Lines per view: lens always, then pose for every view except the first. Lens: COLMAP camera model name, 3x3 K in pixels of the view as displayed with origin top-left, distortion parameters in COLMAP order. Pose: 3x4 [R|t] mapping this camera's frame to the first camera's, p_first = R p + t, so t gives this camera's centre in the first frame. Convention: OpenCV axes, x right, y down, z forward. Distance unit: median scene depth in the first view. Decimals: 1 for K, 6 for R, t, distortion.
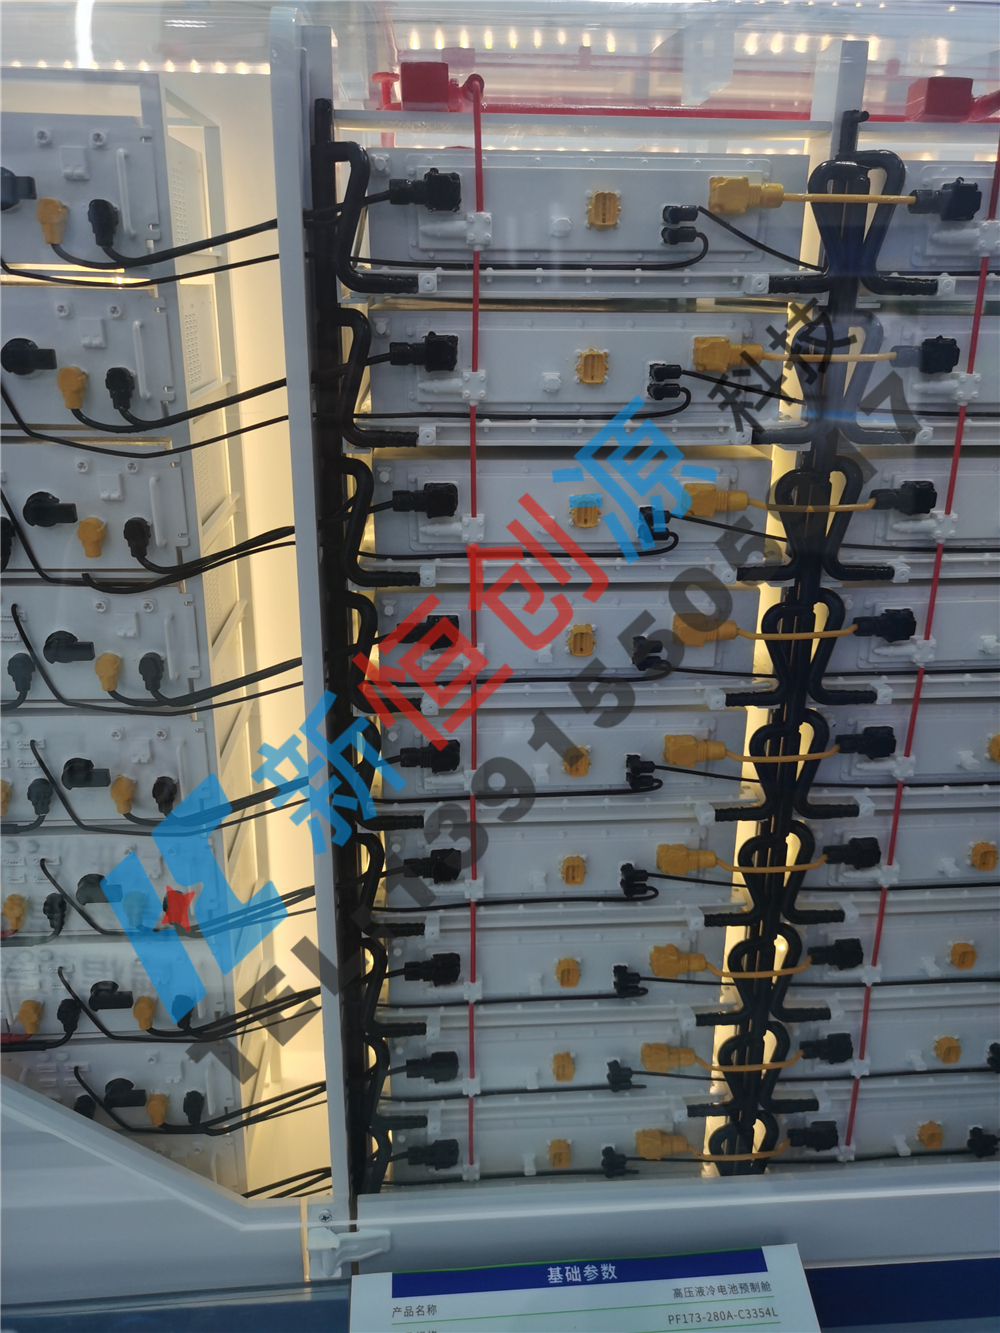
lens RADIAL K [[1092.3, 0, 490.0], [0, 1092.3, 668.2], [0, 0, 1]] dist [0.044851, -0.066643]
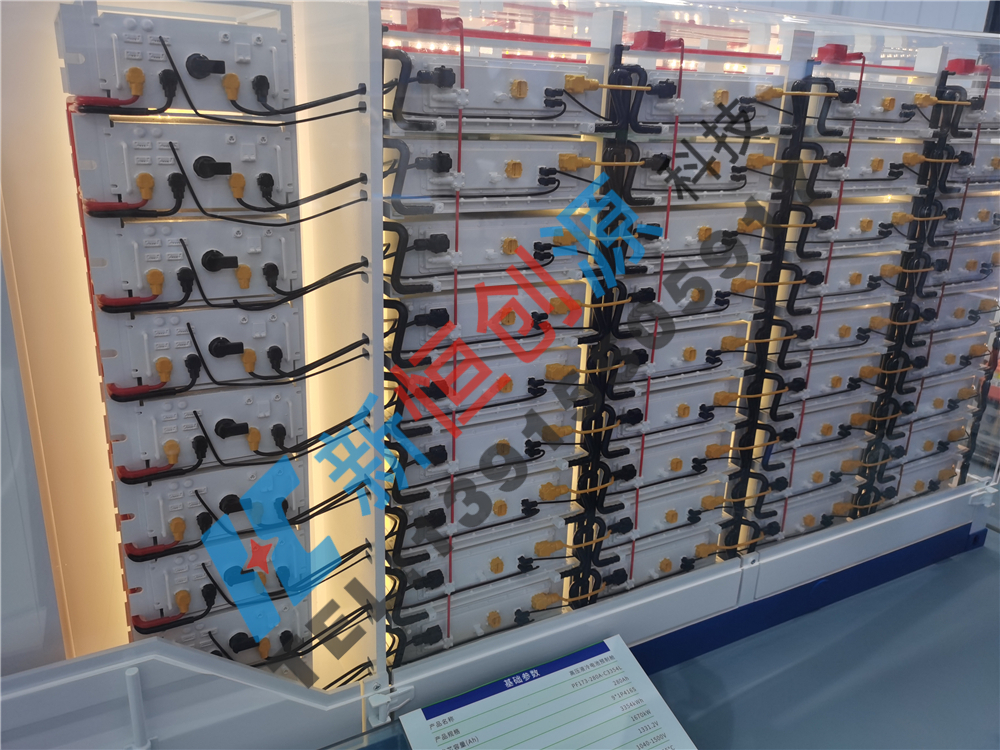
lens RADIAL K [[819.4, 0, 499.5], [0, 819.4, 369.7], [0, 0, 1]] dist [0.044851, -0.066643]
pose [[0.903142, -0.112424, 0.414361, -0.483102], [0.122422, 0.992475, 0.002447, 0.055061], [-0.411518, 0.048517, 0.910109, -0.234078]]
